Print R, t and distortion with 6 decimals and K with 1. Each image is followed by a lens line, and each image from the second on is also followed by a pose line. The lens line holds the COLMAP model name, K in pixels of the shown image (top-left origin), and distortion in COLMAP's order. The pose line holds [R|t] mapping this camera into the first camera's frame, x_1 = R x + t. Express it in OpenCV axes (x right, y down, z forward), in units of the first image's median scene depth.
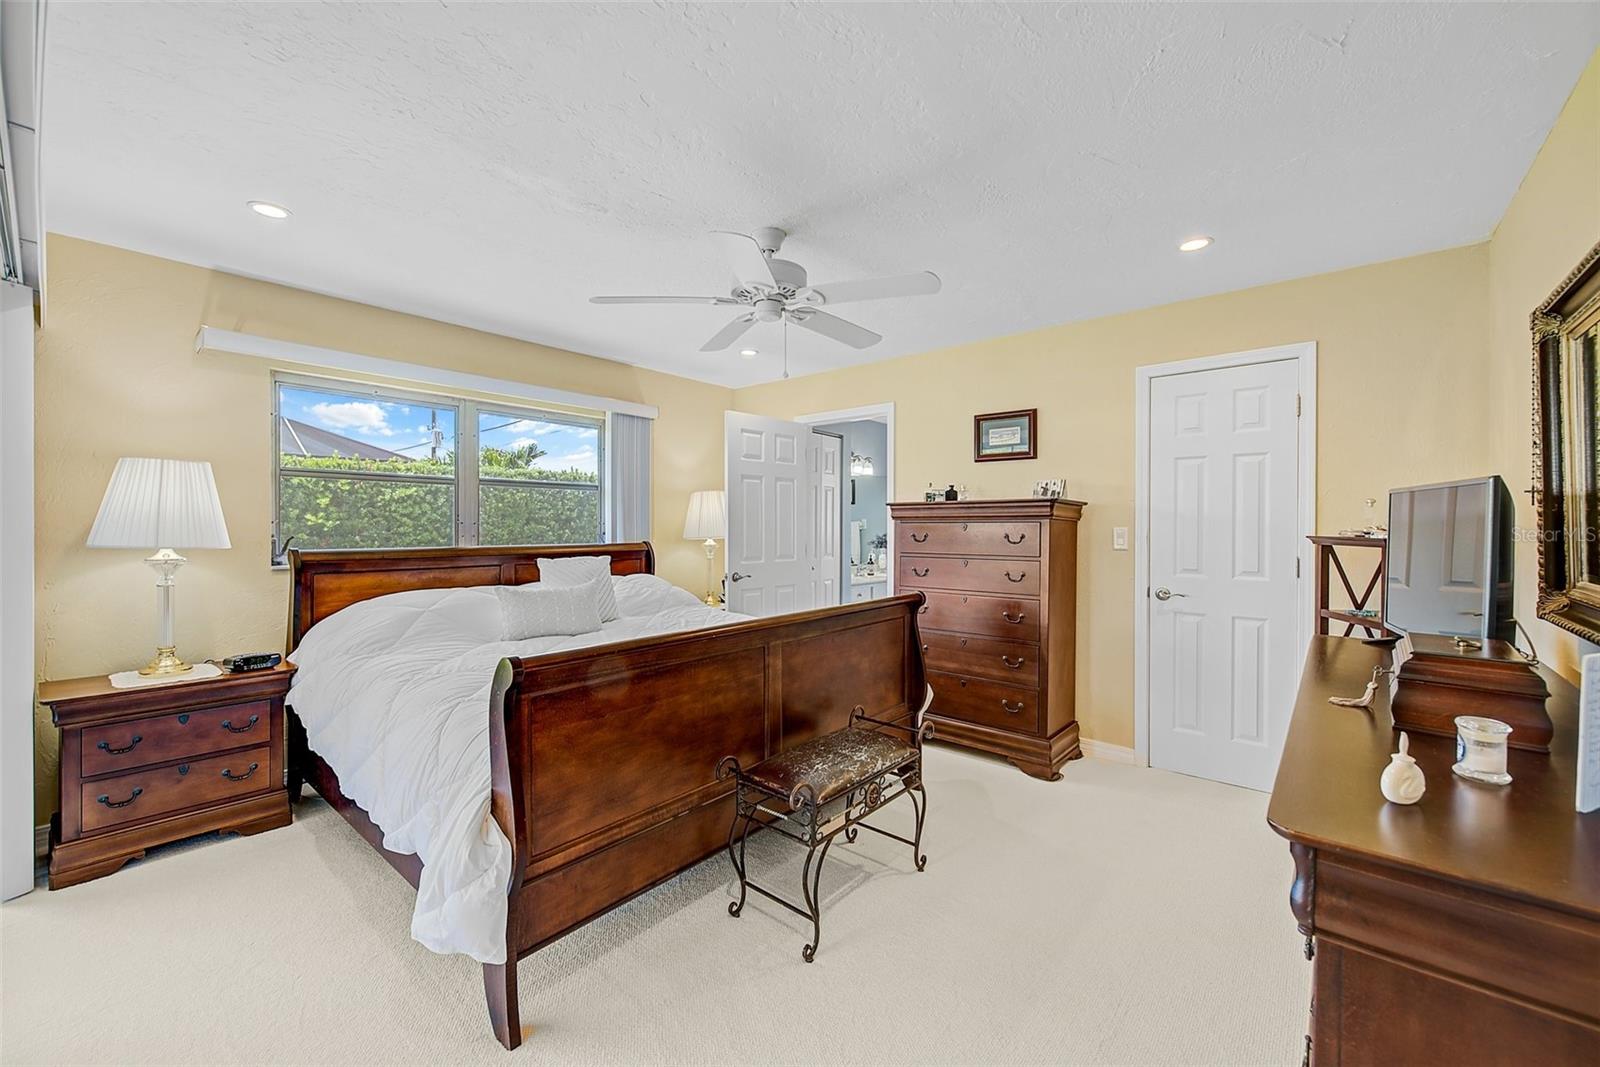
lens RADIAL K [[640.3, 0, 802.0], [0, 640.3, 525.9], [0, 0, 1]] dist [0.003939, -0.002207]
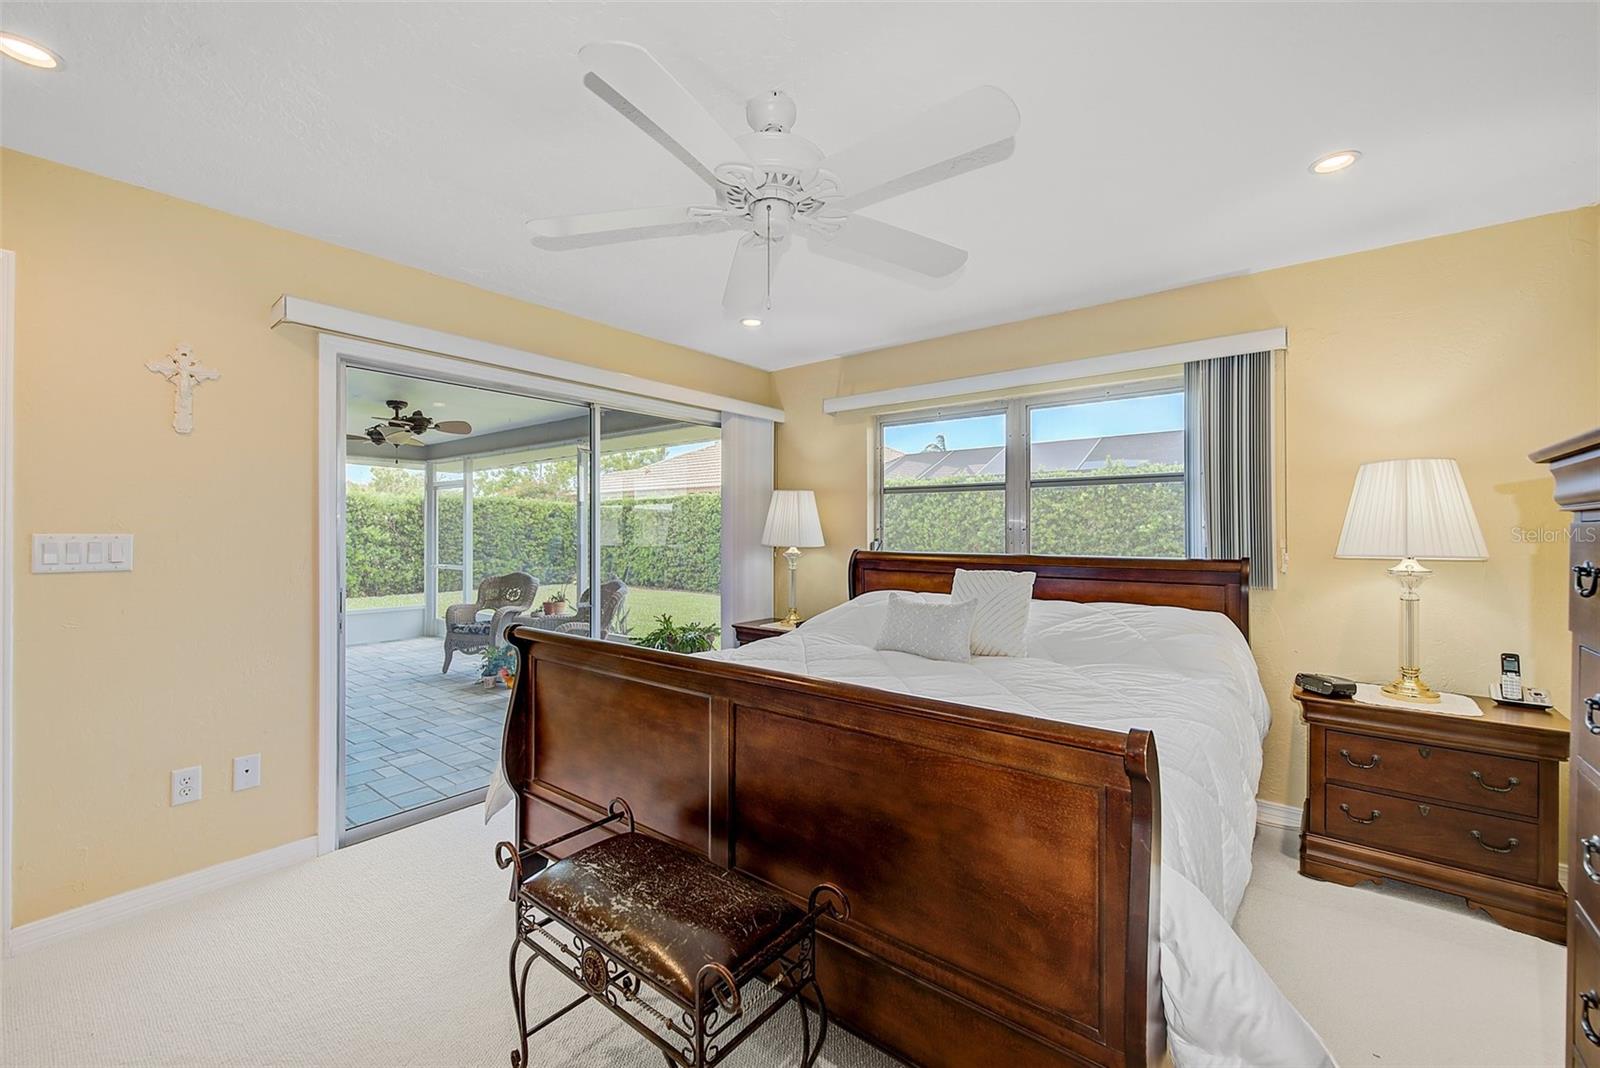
lens RADIAL K [[640.3, 0, 794.1], [0, 640.3, 534.2], [0, 0, 1]] dist [0.003939, -0.002207]
pose [[0.018901, 0.002466, -0.999818, 0.527214], [-0.008590, 0.999960, 0.002304, 0.001270], [0.999784, 0.008545, 0.018922, 0.855385]]
